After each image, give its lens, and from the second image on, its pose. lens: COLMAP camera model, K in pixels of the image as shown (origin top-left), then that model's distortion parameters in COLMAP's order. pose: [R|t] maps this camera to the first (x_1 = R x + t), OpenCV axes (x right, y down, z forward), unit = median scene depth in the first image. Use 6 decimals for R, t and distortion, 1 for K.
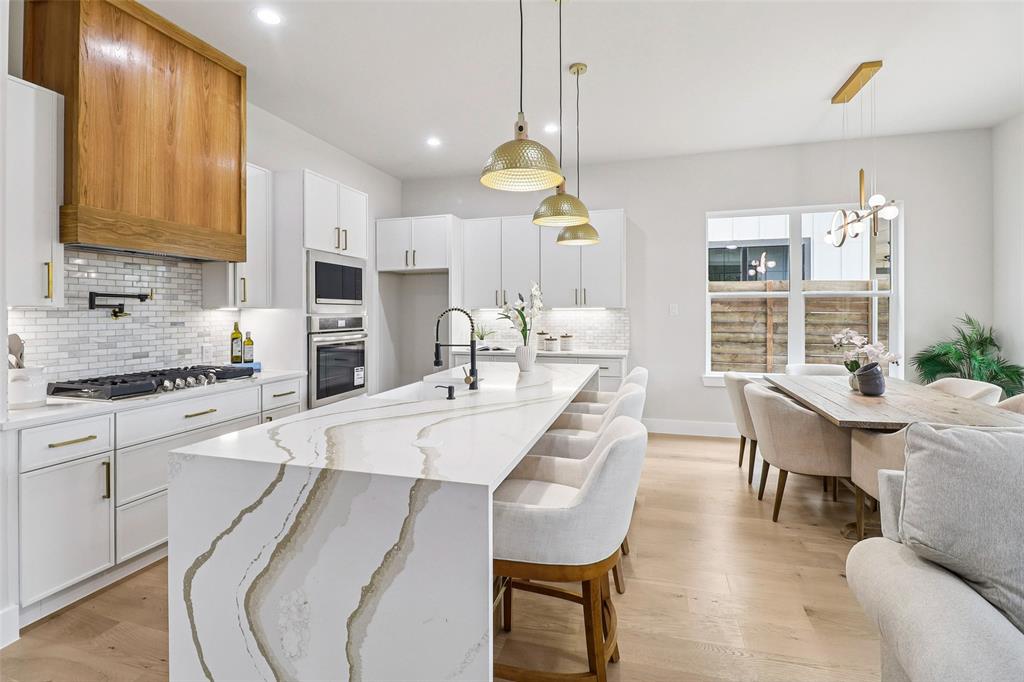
lens RADIAL K [[475.9, 0, 512.9], [0, 475.9, 312.7], [0, 0, 1]] dist [0.006530, -0.015235]
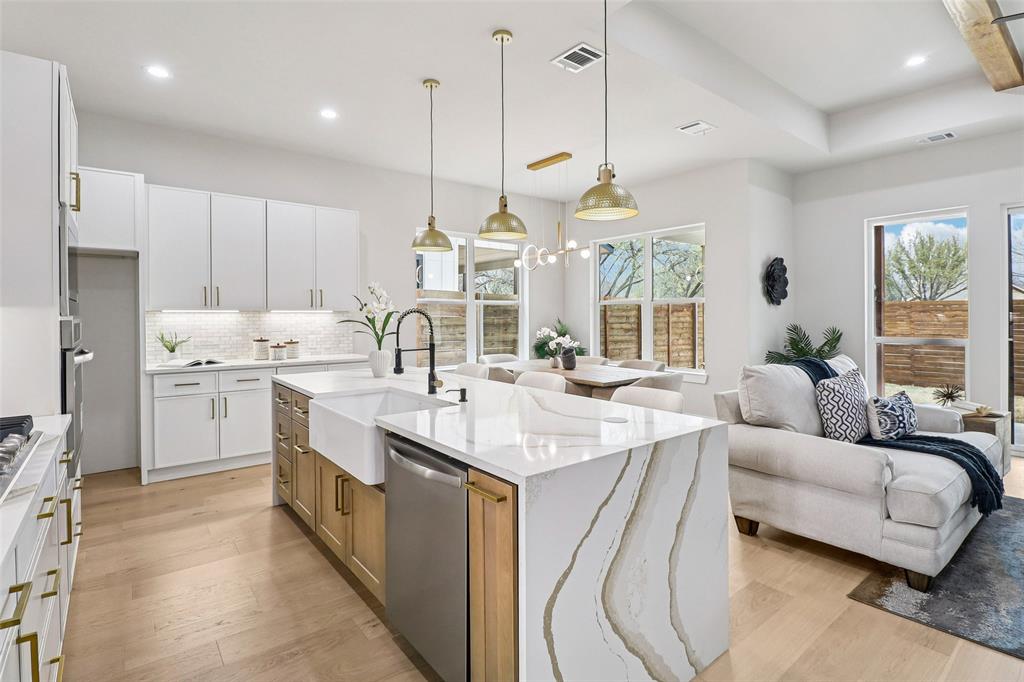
lens RADIAL K [[489.5, 0, 510.2], [0, 489.5, 316.6], [0, 0, 1]] dist [-0.001771, -0.000865]
pose [[0.577718, 0.001545, 0.816235, -1.491778], [-0.001616, 0.999998, -0.000749, 0.006297], [-0.816235, -0.000887, 0.577719, 0.528525]]
